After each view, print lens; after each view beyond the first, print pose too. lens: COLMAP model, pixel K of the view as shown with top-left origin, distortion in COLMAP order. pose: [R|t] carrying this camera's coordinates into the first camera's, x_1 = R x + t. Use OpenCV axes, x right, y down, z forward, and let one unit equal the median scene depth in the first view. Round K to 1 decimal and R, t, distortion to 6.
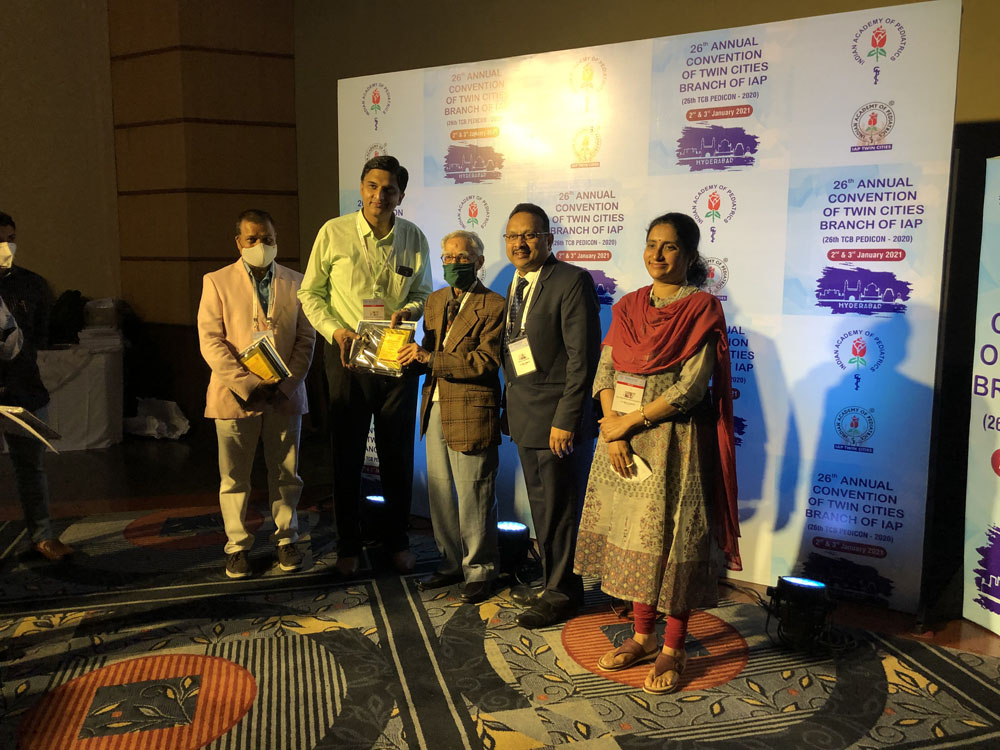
lens RADIAL K [[822.0, 0, 498.5], [0, 822.0, 370.3], [0, 0, 1]] dist [0.037365, -0.026771]
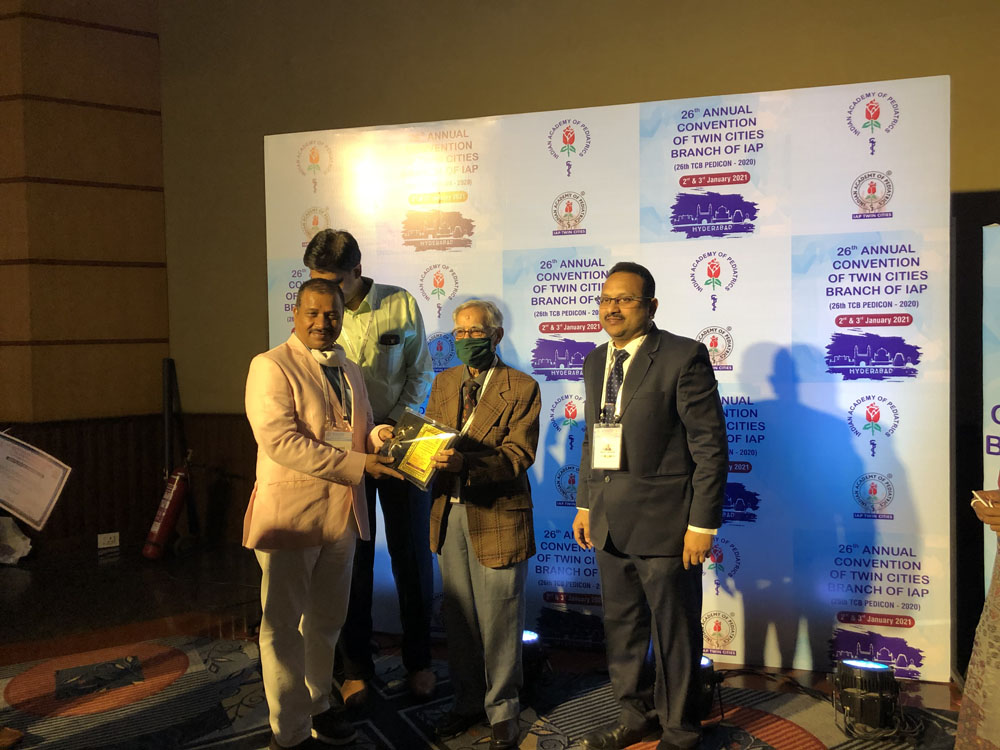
lens RADIAL K [[822.0, 0, 506.4], [0, 822.0, 373.7], [0, 0, 1]] dist [0.037365, -0.026771]
pose [[0.966767, -0.034770, 0.253283, -0.237394], [0.056434, 0.995294, -0.078777, -0.021214], [-0.249352, 0.090453, 0.964179, 0.149544]]
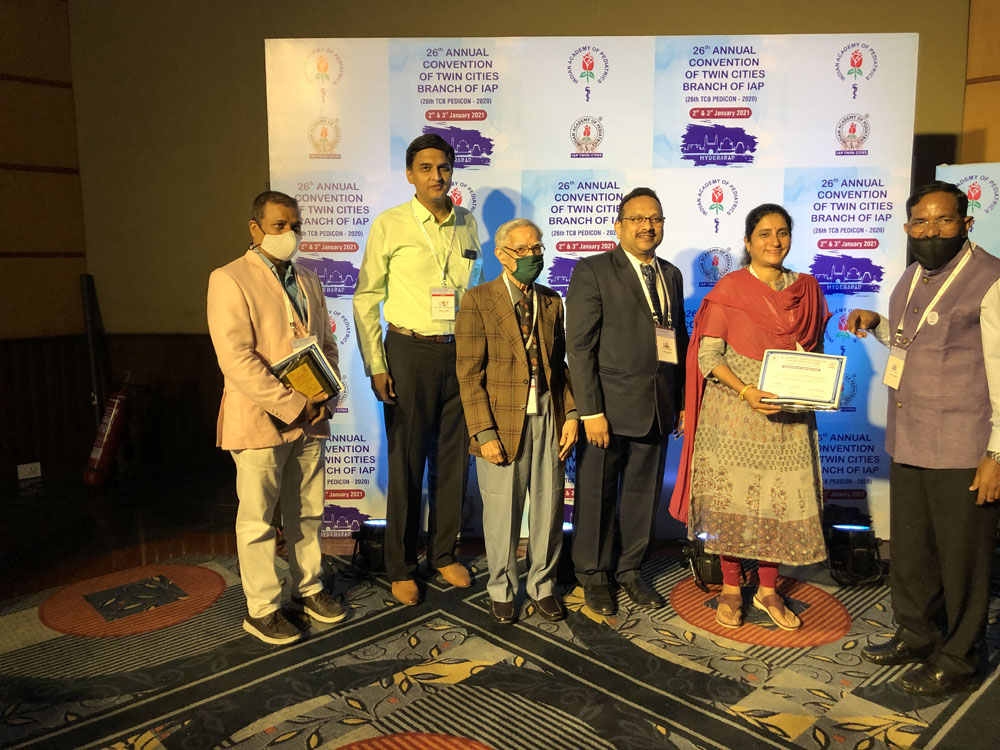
lens RADIAL K [[822.0, 0, 507.9], [0, 822.0, 370.9], [0, 0, 1]] dist [0.037365, -0.026771]
pose [[0.876080, -0.073959, 0.476460, -0.543835], [0.072075, 0.997151, 0.022258, -0.020159], [-0.476748, 0.014842, 0.878914, 0.197802]]
